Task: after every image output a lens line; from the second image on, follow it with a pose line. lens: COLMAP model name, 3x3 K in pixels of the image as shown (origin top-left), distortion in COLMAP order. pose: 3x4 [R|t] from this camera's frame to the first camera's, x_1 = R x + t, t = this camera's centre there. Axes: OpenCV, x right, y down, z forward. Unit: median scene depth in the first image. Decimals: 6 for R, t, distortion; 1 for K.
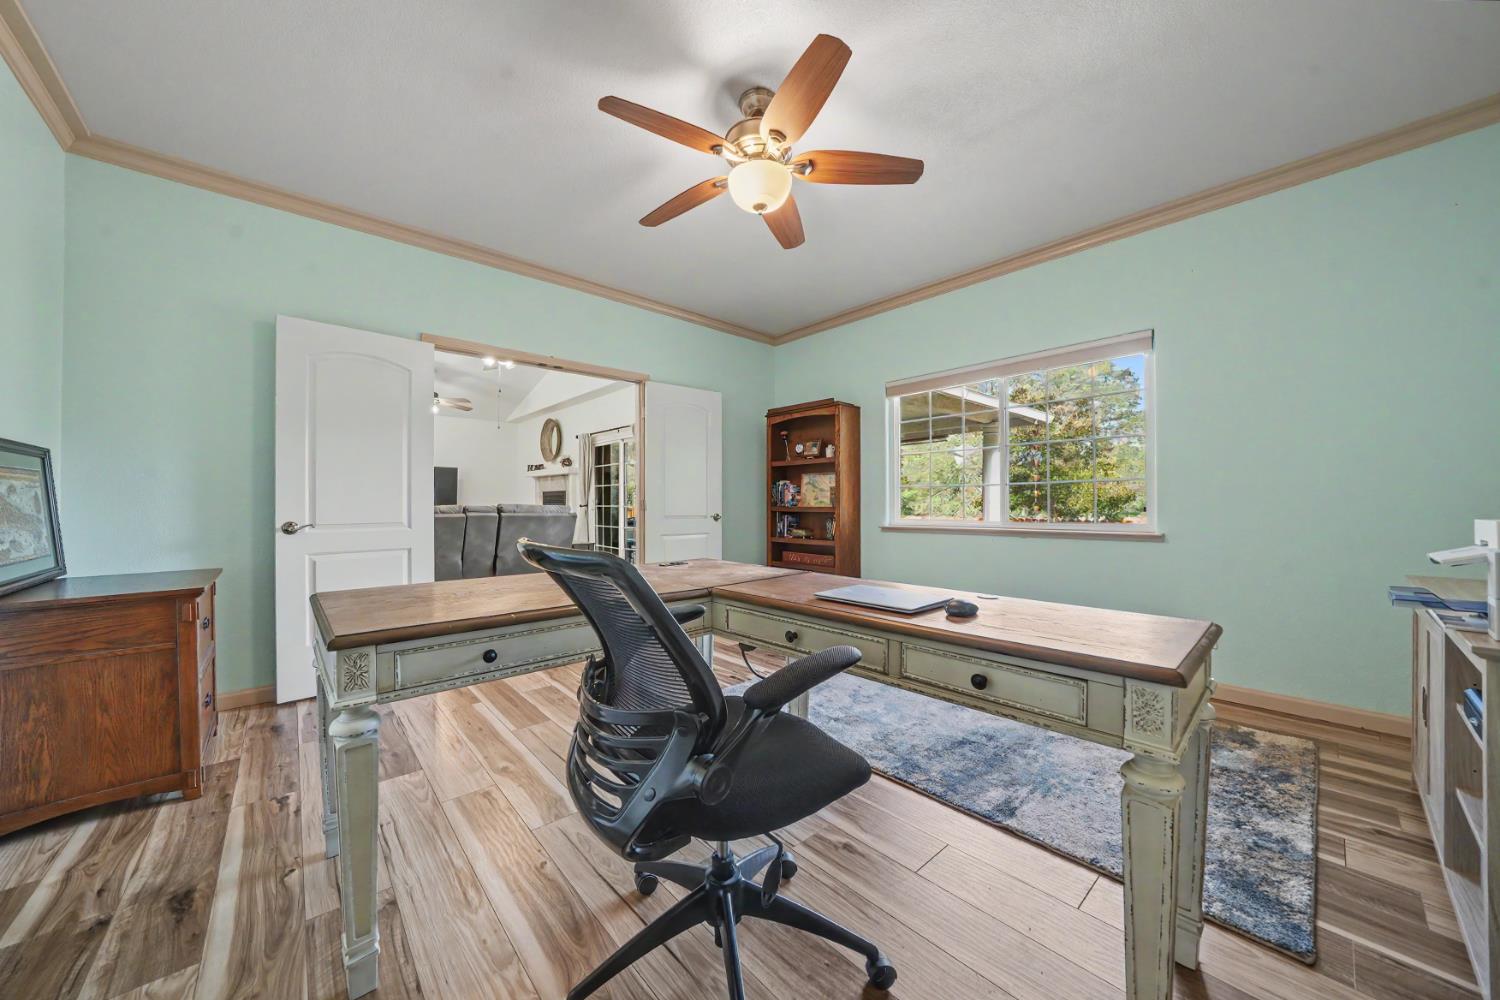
lens RADIAL K [[526.0, 0, 743.9], [0, 526.0, 502.0], [0, 0, 1]] dist [-0.017591, 0.000113]
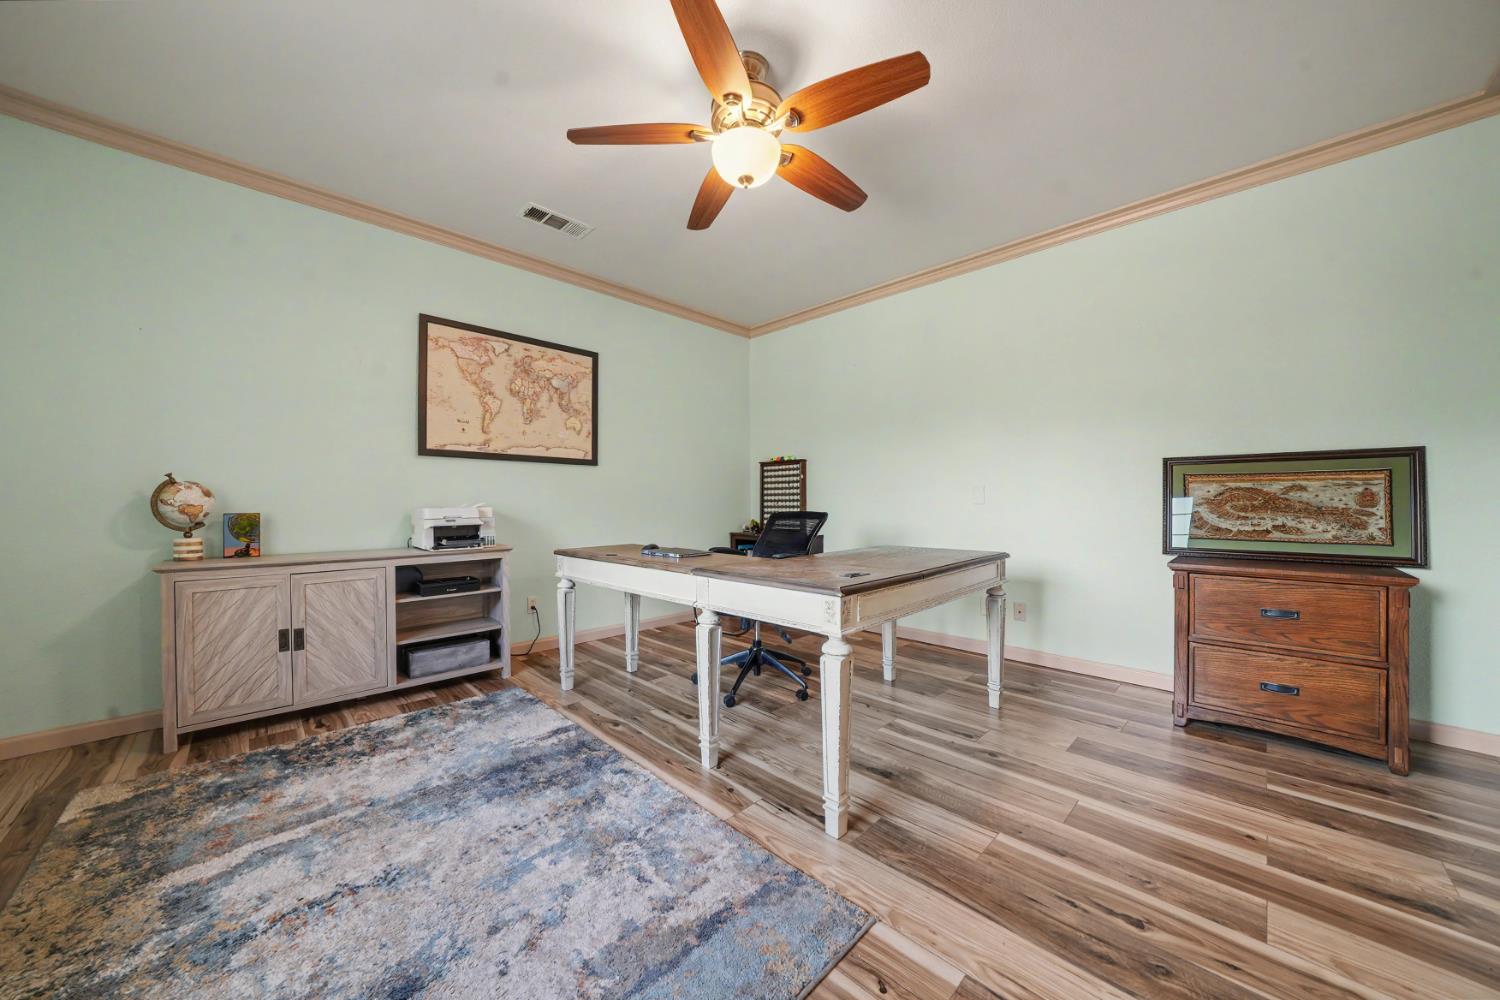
lens RADIAL K [[526.0, 0, 746.9], [0, 526.0, 498.8], [0, 0, 1]] dist [-0.017591, 0.000113]
pose [[-0.998237, 0.002120, -0.059321, 0.068969], [0.002435, 0.999983, -0.005242, 0.003702], [0.059309, -0.005377, -0.998225, 1.532869]]
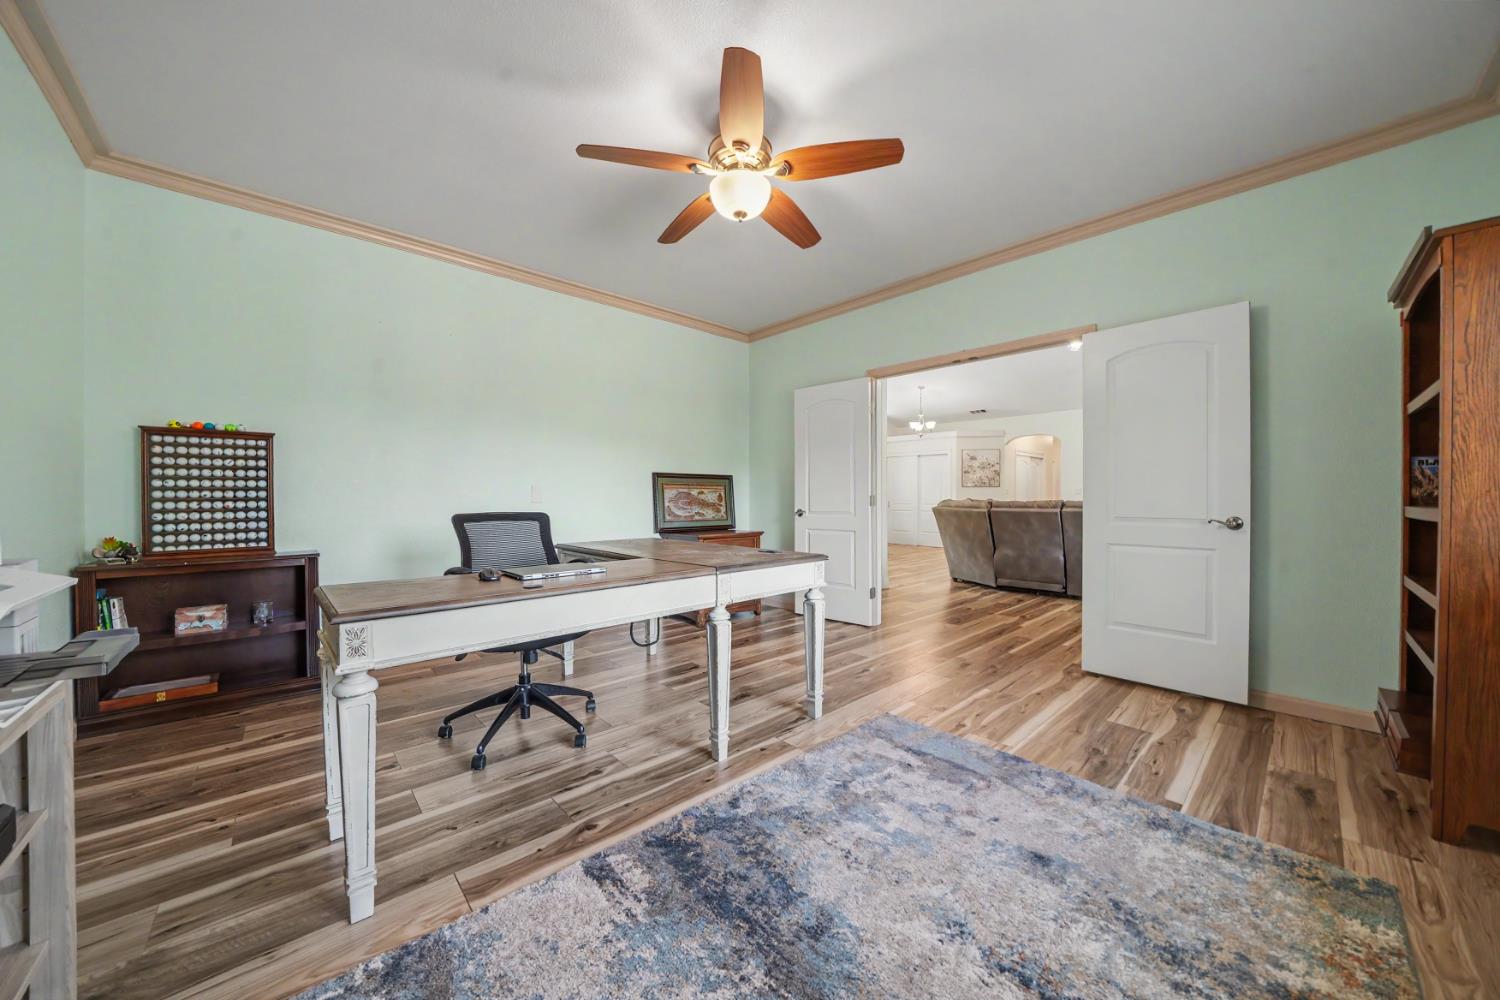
lens RADIAL K [[526.0, 0, 744.4], [0, 526.0, 500.9], [0, 0, 1]] dist [-0.017591, 0.000113]
pose [[0.023717, 0.005433, -0.999704, 0.858632], [0.002709, 0.999981, 0.005499, 0.000623], [0.999715, -0.002838, 0.023702, 0.783285]]
